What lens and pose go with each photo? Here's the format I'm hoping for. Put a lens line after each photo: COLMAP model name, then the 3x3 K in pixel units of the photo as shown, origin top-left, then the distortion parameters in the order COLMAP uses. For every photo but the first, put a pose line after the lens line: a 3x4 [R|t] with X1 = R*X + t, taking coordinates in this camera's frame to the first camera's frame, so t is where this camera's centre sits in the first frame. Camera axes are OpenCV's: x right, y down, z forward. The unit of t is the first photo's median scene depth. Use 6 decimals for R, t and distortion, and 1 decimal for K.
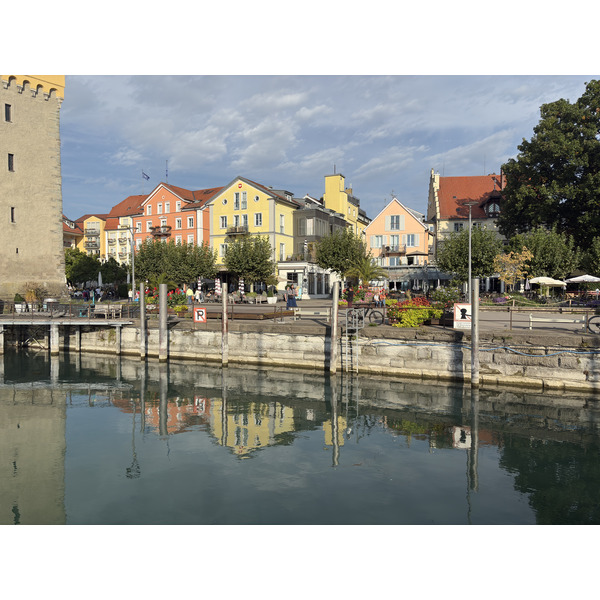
lens RADIAL K [[451.2, 0, 303.6], [0, 451.2, 301.1], [0, 0, 1]] dist [0.058807, -0.060456]
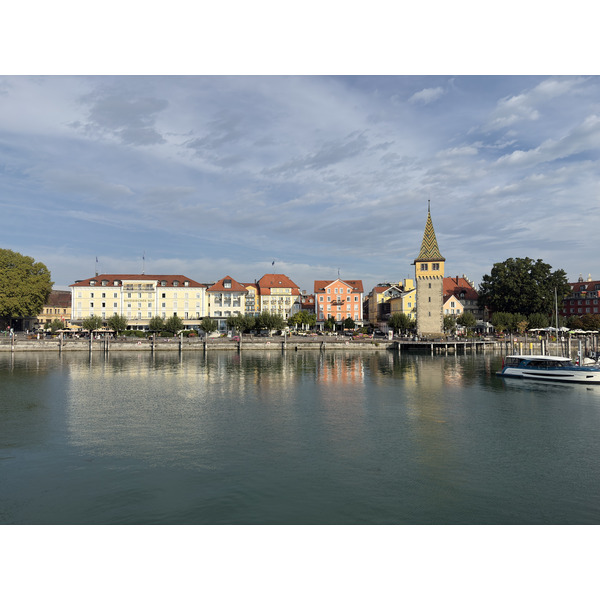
lens RADIAL K [[451.2, 0, 303.6], [0, 451.2, 301.1], [0, 0, 1]] dist [0.058807, -0.060456]
pose [[0.904537, 0.018511, 0.425993, -1.830031], [0.011281, 0.997669, -0.067306, -0.034038], [-0.426246, 0.065686, 0.902220, -1.051497]]
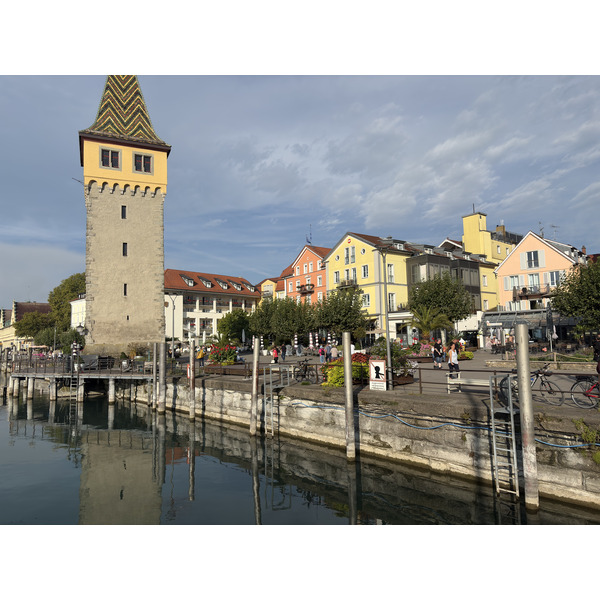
lens RADIAL K [[451.2, 0, 303.6], [0, 451.2, 301.1], [0, 0, 1]] dist [0.058807, -0.060456]
pose [[0.898428, -0.063505, -0.434504, 0.203685], [0.014788, 0.993302, -0.114599, -0.003317], [0.438871, 0.096533, 0.893350, 0.054944]]
